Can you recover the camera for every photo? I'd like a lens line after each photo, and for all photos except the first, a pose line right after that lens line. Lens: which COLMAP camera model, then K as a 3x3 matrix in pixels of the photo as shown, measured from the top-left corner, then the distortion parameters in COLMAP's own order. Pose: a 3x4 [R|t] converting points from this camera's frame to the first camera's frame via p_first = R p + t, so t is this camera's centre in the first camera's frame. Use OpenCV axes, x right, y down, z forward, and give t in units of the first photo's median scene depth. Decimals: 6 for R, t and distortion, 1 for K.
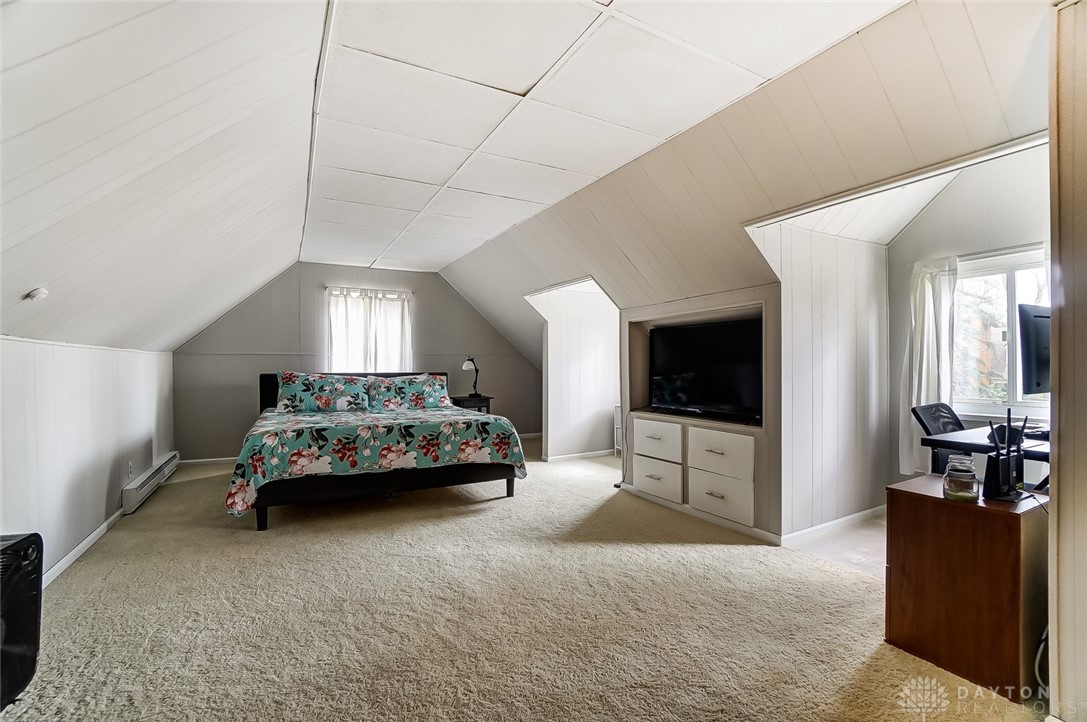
lens RADIAL K [[475.4, 0, 541.6], [0, 475.4, 366.0], [0, 0, 1]] dist [-0.000081, 0.000466]
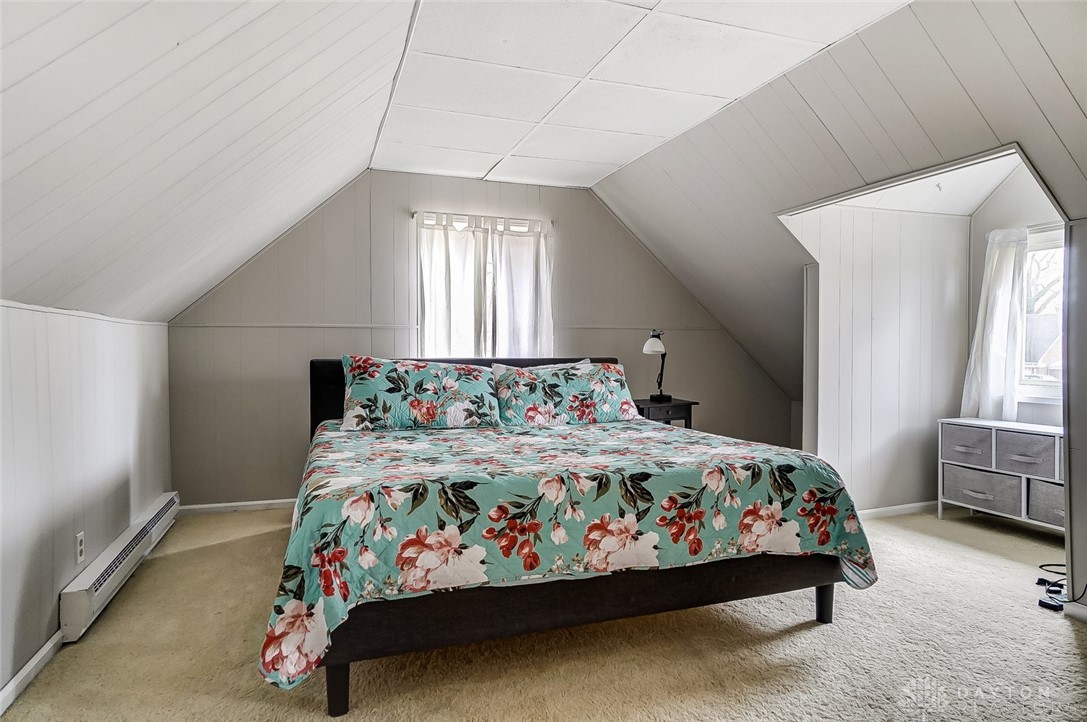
lens RADIAL K [[562.9, 0, 543.5], [0, 562.9, 361.0], [0, 0, 1]] dist [0.023958, -0.001091]
pose [[0.994562, 0.002223, -0.104121, -0.285766], [-0.000486, 0.999860, 0.016709, 0.007293], [0.104143, -0.016568, 0.994424, 0.414076]]
